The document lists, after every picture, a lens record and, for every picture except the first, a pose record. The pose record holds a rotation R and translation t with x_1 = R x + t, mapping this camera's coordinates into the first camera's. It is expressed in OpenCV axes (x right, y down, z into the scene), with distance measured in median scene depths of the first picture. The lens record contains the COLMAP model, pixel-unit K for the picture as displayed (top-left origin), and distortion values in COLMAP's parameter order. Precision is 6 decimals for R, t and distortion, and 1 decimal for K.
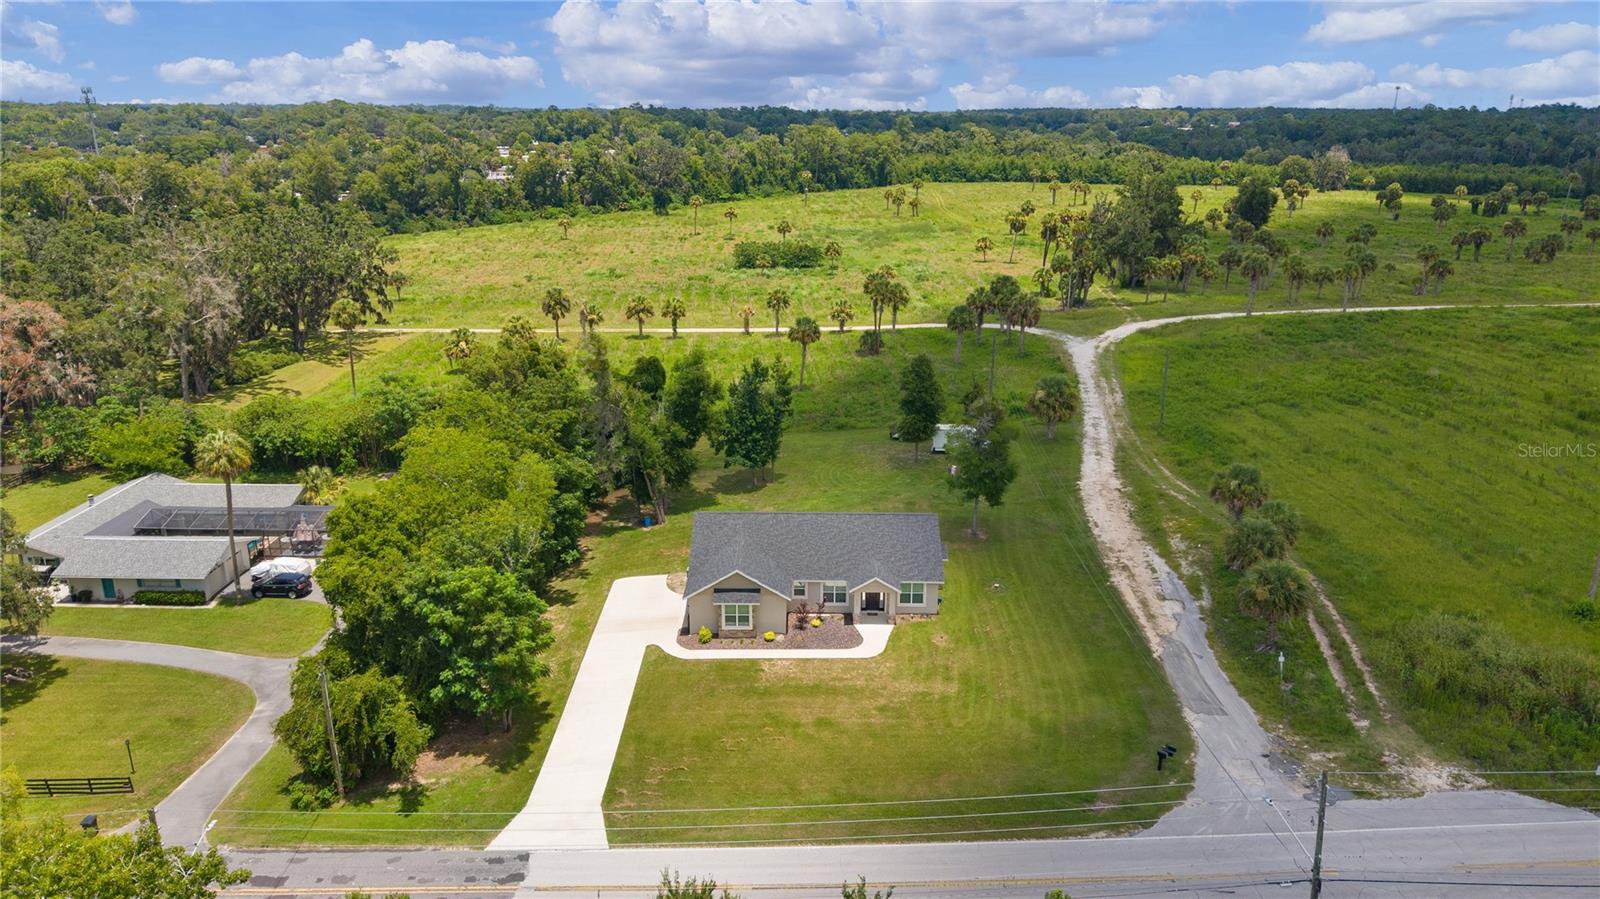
lens RADIAL K [[1068.6, 0, 803.1], [0, 1068.6, 452.6], [0, 0, 1]] dist [0.032726, -0.038441]
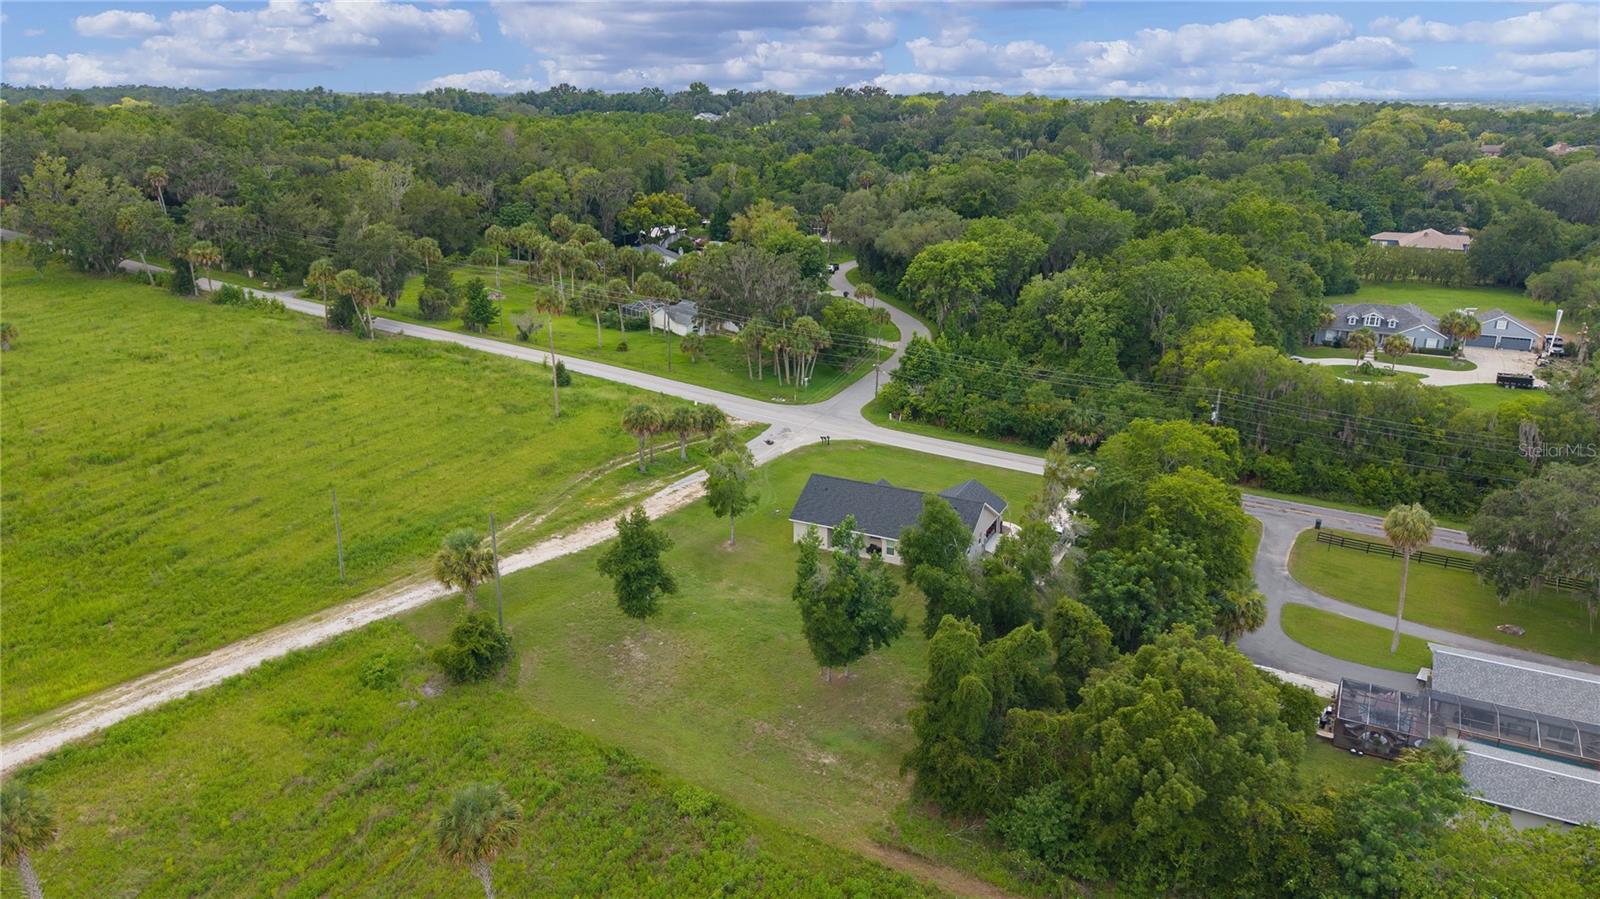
lens RADIAL K [[1068.6, 0, 803.1], [0, 1068.6, 452.6], [0, 0, 1]] dist [0.032726, -0.038441]
pose [[-0.900839, -0.152232, 0.406588, -0.295715], [0.117395, 0.816211, 0.565702, -0.526272], [-0.417980, 0.557338, -0.717403, 1.401486]]
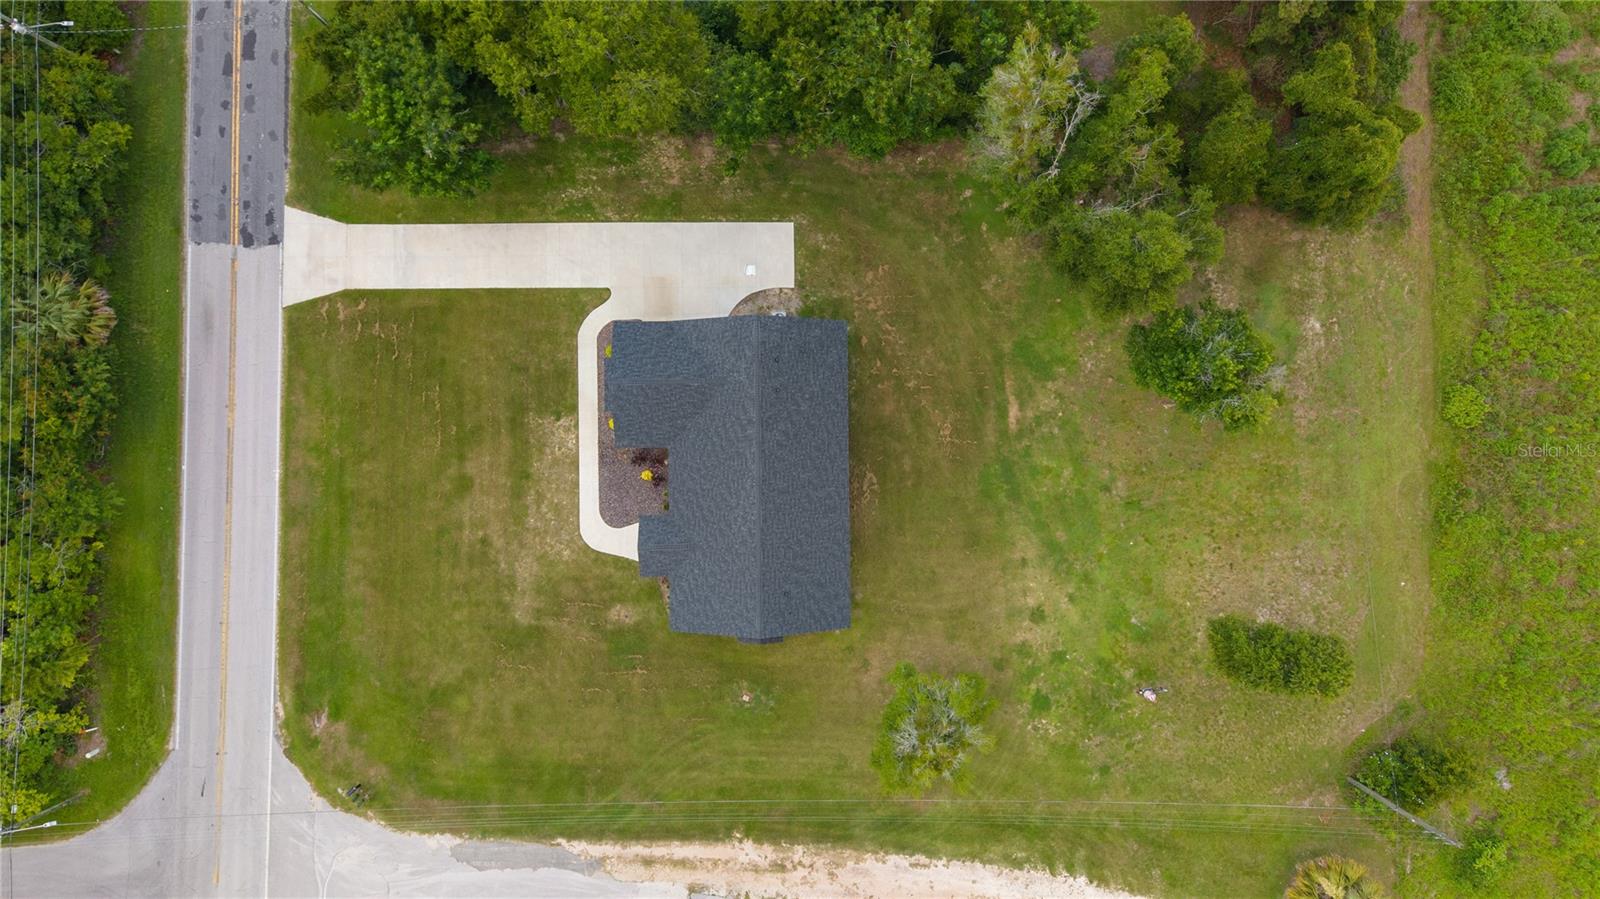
lens RADIAL K [[1068.6, 0, 803.1], [0, 1068.6, 452.6], [0, 0, 1]] dist [0.032726, -0.038441]
pose [[0.015025, 0.999883, -0.002708, -0.001568], [-0.324926, 0.007444, 0.945710, -0.472575], [0.945620, -0.013329, 0.325000, 0.559401]]
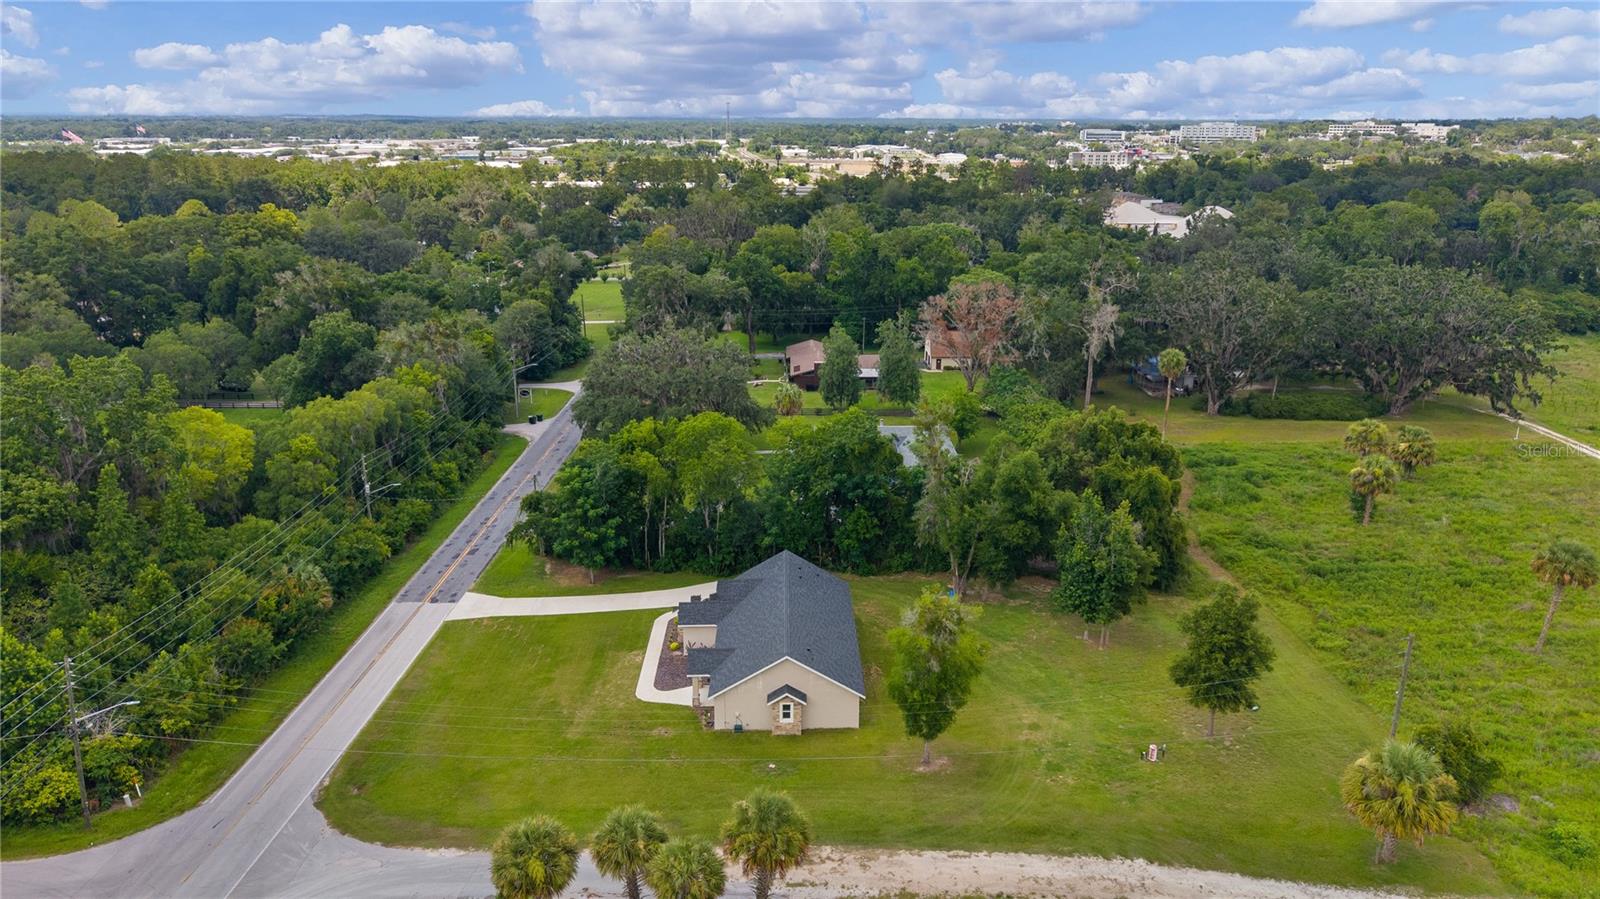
lens RADIAL K [[1068.6, 0, 803.1], [0, 1068.6, 452.6], [0, 0, 1]] dist [0.032726, -0.038441]
pose [[0.023513, 0.294296, -0.955425, 0.664363], [-0.307563, 0.911468, 0.273187, -0.247237], [0.951237, 0.287430, 0.111946, 0.613996]]
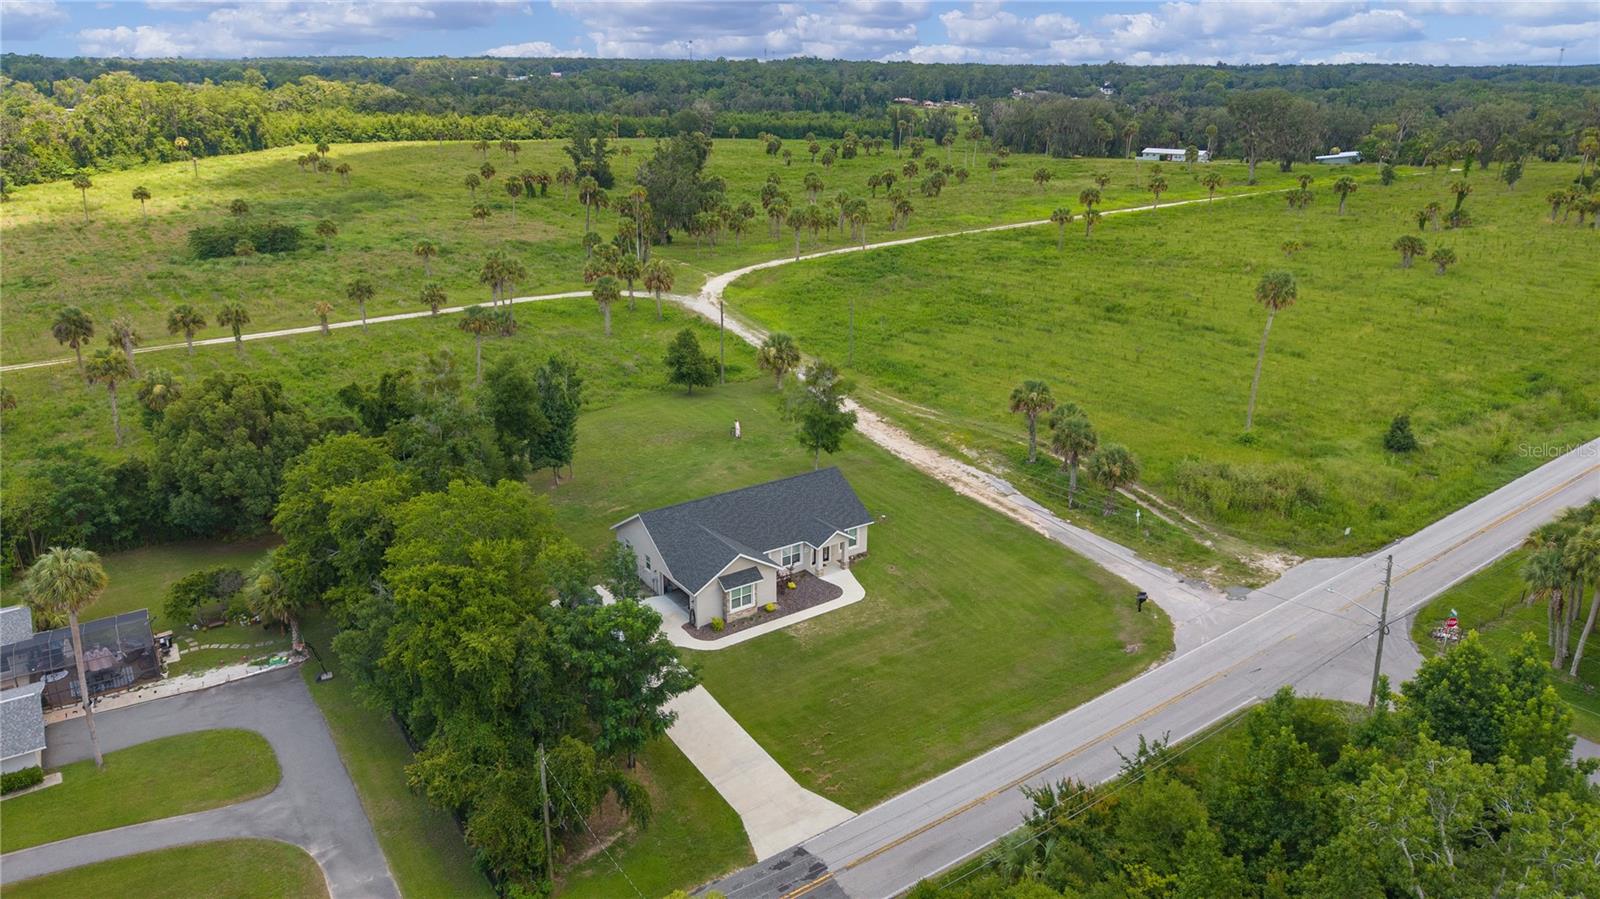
lens RADIAL K [[1068.6, 0, 803.1], [0, 1068.6, 452.6], [0, 0, 1]] dist [0.032726, -0.038441]
pose [[0.821725, -0.193650, 0.535973, -0.353707], [0.170172, 0.980966, 0.093530, -0.047449], [-0.543883, 0.014352, 0.839038, 0.057932]]
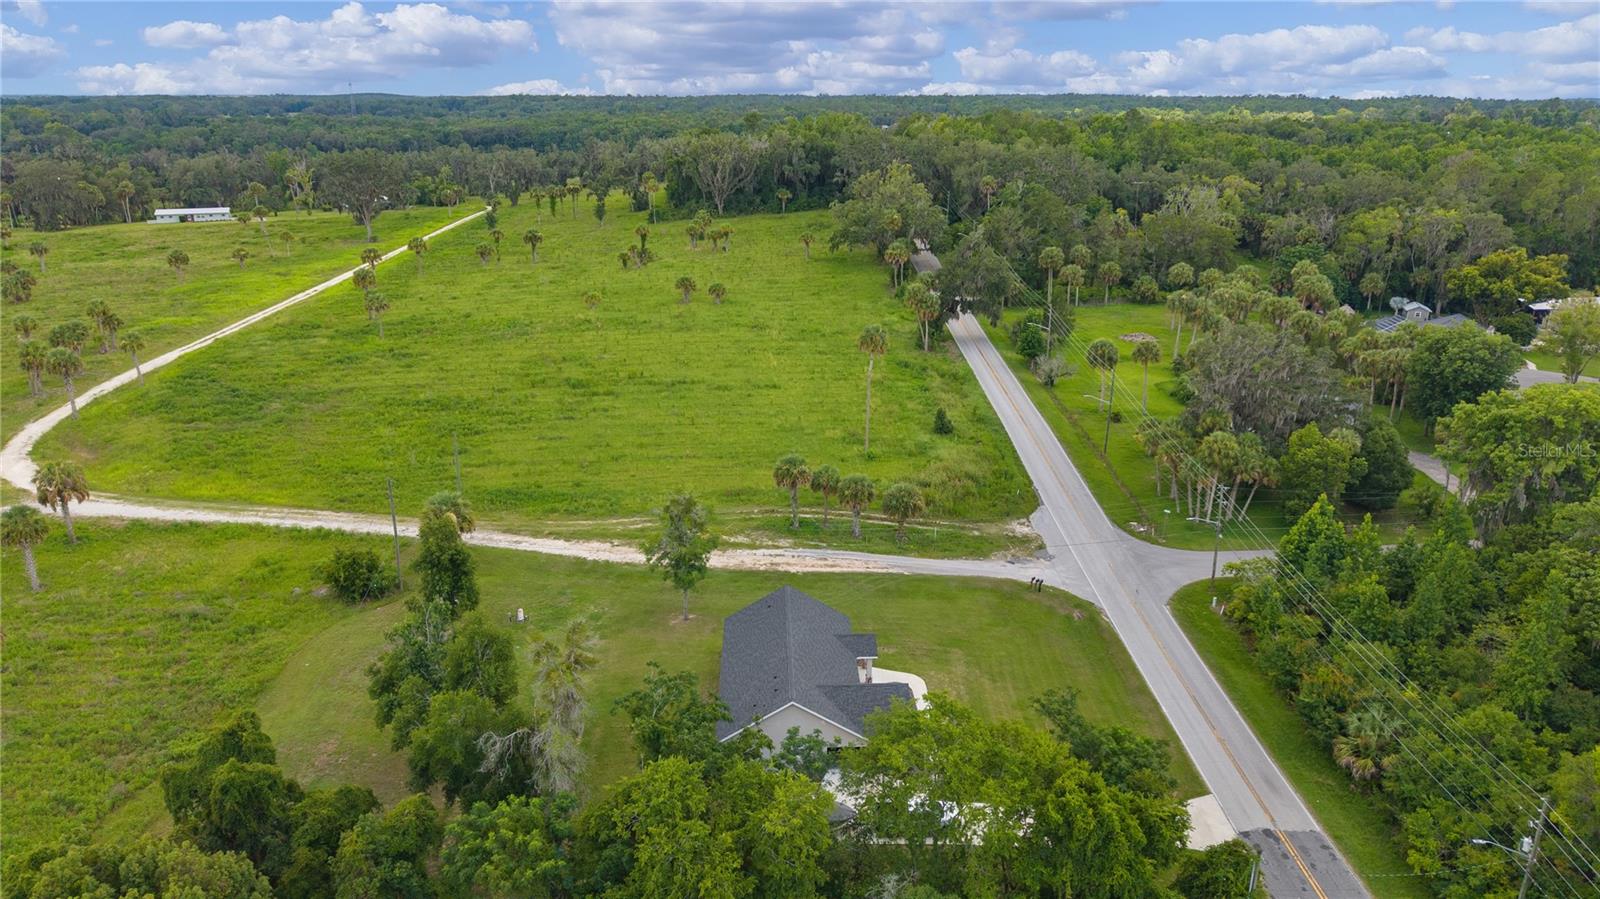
lens RADIAL K [[1068.6, 0, 803.1], [0, 1068.6, 452.6], [0, 0, 1]] dist [0.032726, -0.038441]
pose [[-0.037413, -0.317637, 0.947474, -0.642066], [0.299885, 0.900869, 0.313855, -0.297633], [-0.953241, 0.295876, 0.061551, 0.620206]]
